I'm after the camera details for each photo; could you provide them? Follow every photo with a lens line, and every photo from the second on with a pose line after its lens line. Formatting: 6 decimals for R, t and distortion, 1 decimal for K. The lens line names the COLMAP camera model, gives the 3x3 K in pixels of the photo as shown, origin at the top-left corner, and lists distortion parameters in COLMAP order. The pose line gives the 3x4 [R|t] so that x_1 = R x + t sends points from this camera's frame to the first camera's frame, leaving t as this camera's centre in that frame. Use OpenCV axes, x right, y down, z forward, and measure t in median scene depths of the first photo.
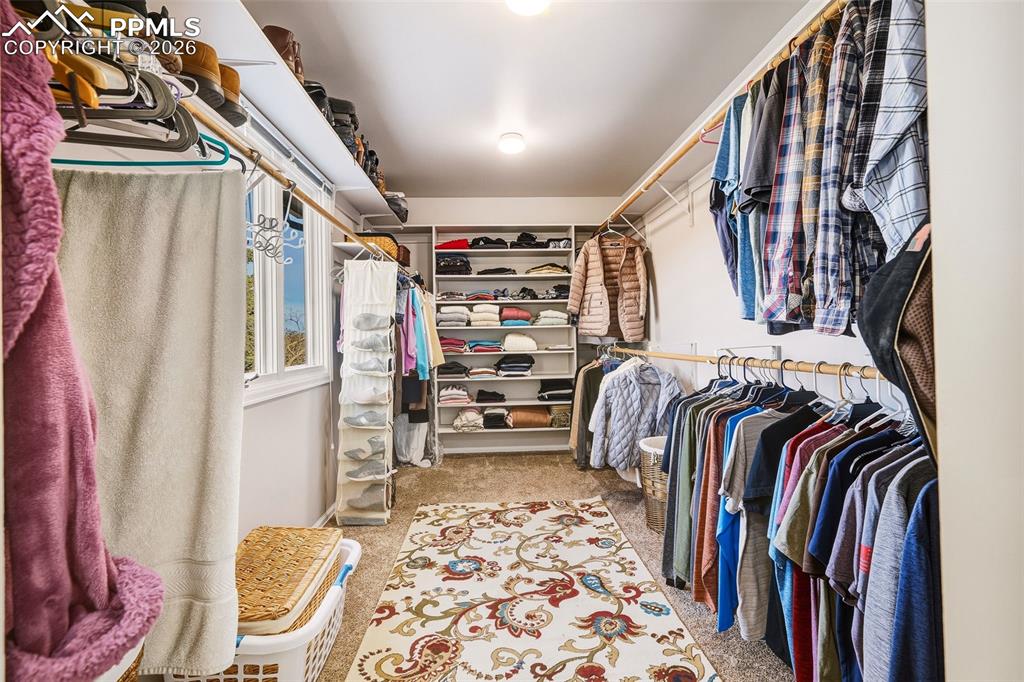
lens RADIAL K [[526.5, 0, 513.1], [0, 526.5, 332.8], [0, 0, 1]] dist [-0.044554, 0.033809]
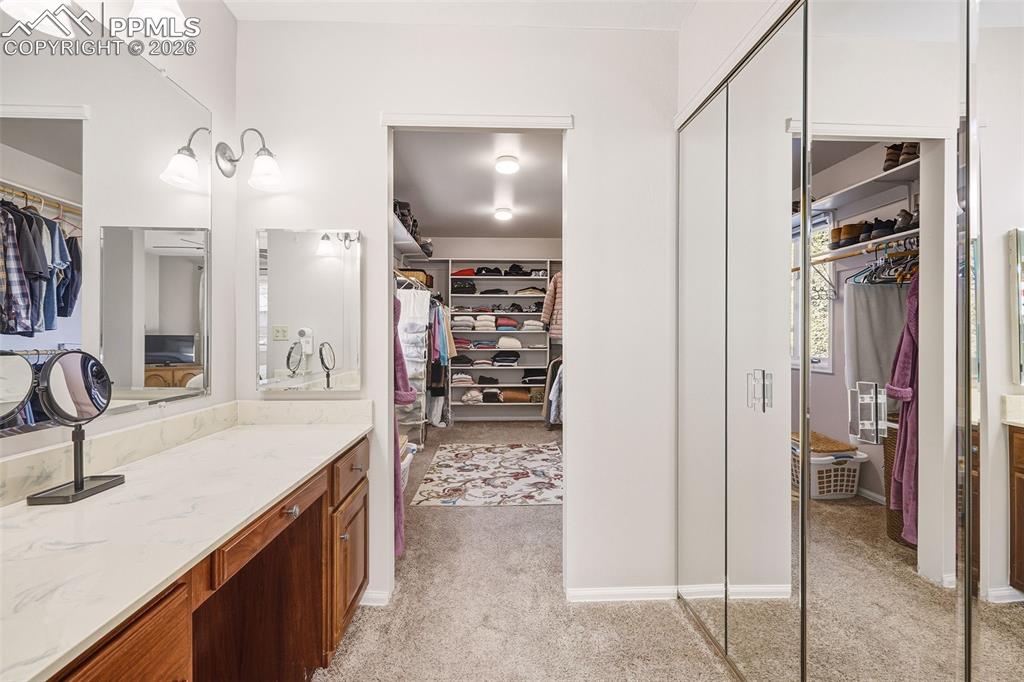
lens RADIAL K [[526.5, 0, 513.1], [0, 526.5, 332.8], [0, 0, 1]] dist [-0.044554, 0.033809]
pose [[0.999822, 0.017325, -0.007510, 0.034083], [-0.017331, 0.999850, -0.000725, -0.006981], [0.007496, 0.000855, 0.999972, -0.433325]]
